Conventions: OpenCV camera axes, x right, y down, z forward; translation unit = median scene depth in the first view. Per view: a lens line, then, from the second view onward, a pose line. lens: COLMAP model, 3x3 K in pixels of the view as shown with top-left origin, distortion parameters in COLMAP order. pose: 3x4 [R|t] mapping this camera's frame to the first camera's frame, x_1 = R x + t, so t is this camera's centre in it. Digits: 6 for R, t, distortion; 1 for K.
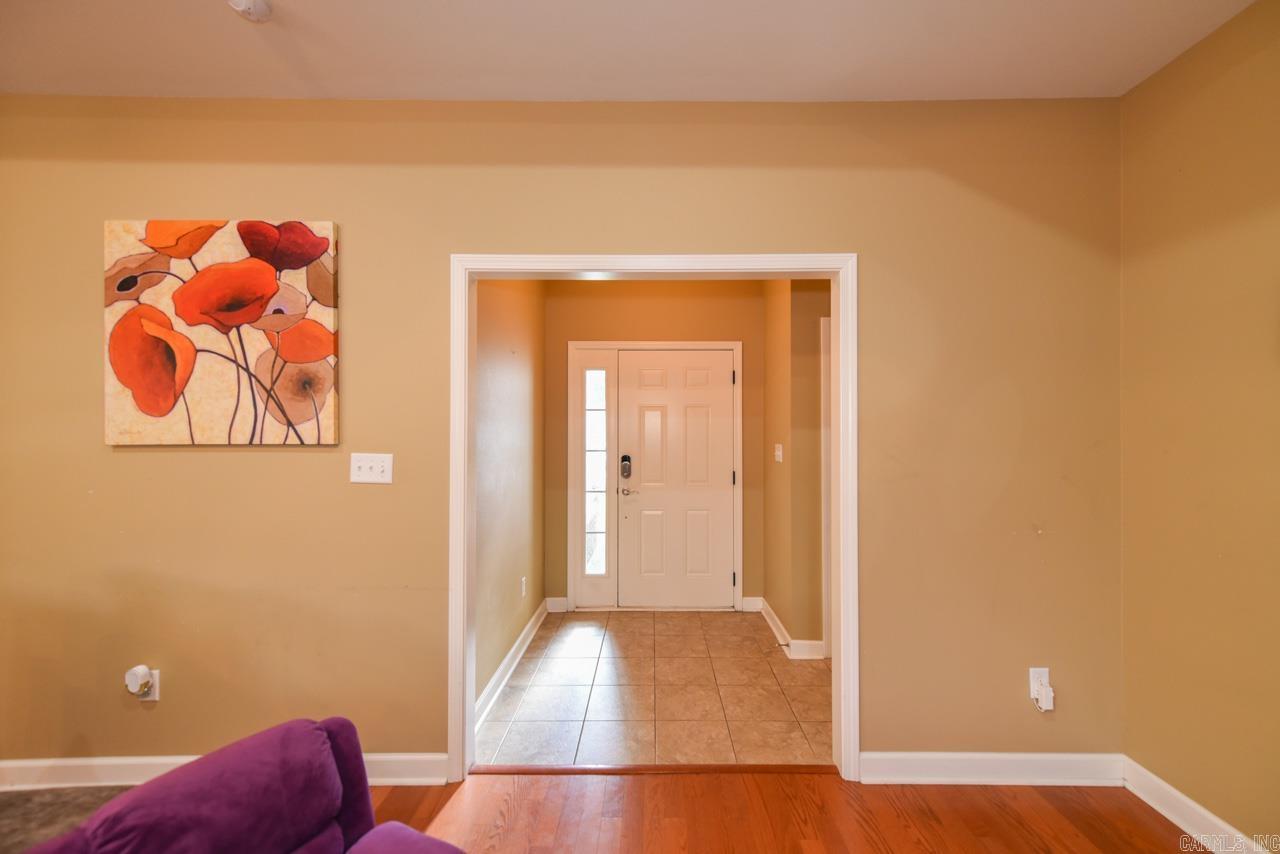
lens RADIAL K [[496.5, 0, 646.8], [0, 496.5, 432.4], [0, 0, 1]] dist [0.004512, 0.000246]
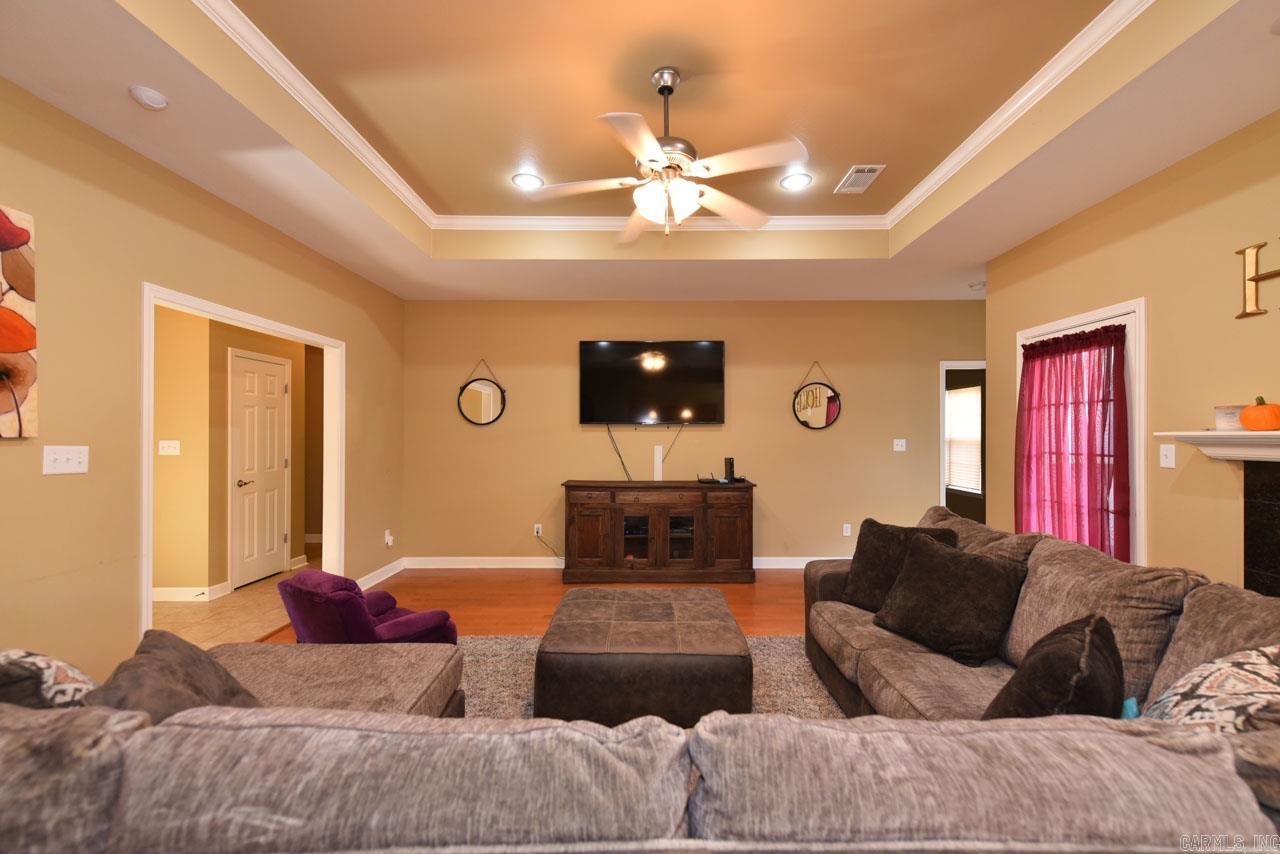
lens RADIAL K [[496.5, 0, 646.8], [0, 496.5, 432.4], [0, 0, 1]] dist [0.004512, 0.000246]
pose [[-0.002357, 0.007856, 0.999966, -1.652799], [-0.004091, 0.999961, -0.007866, 0.016650], [-0.999989, -0.004110, -0.002325, -0.241346]]
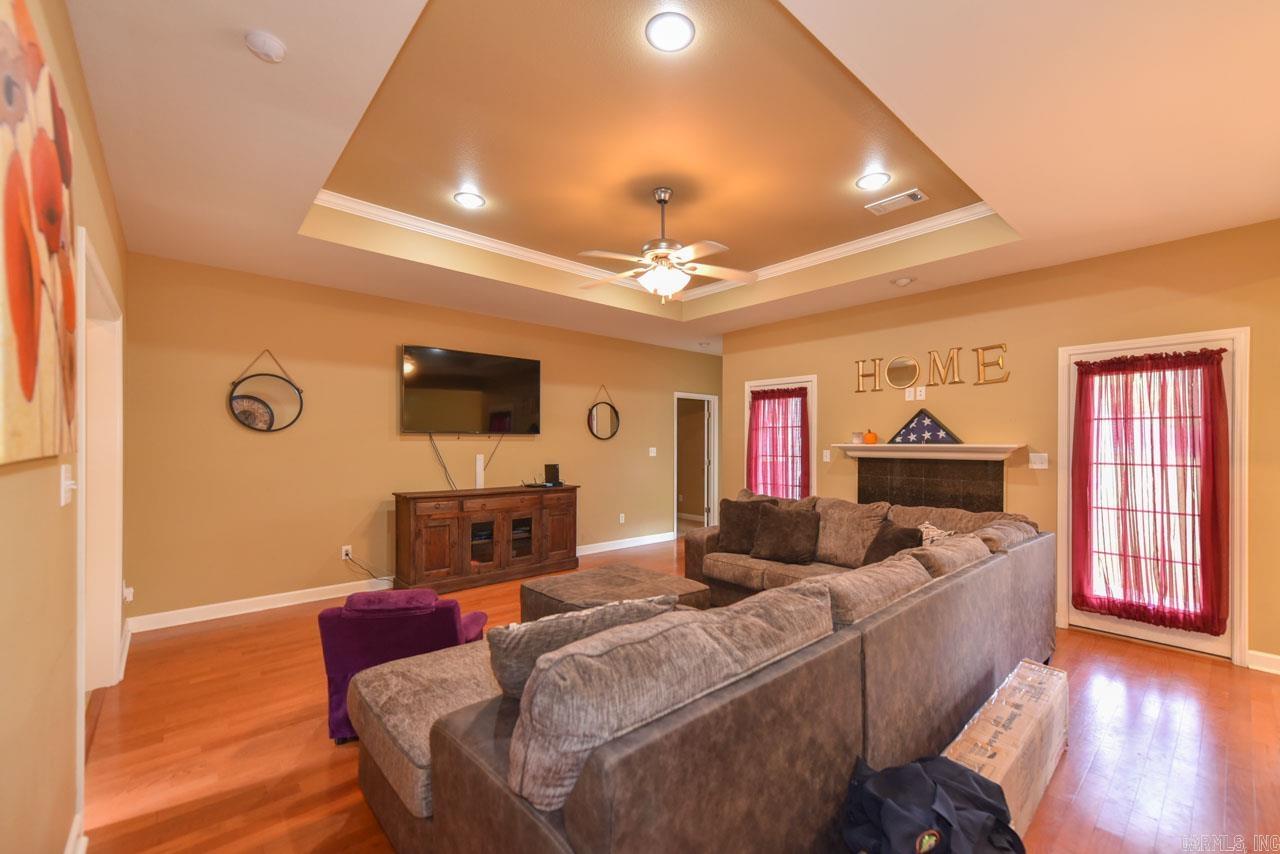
lens RADIAL K [[513.1, 0, 645.7], [0, 513.1, 444.3], [0, 0, 1]] dist [-0.000011, 0.000057]
pose [[-0.668440, -0.003859, 0.743756, -1.712651], [-0.005416, 0.999985, 0.000321, 0.005939], [-0.743746, -0.003813, -0.668451, 0.831696]]
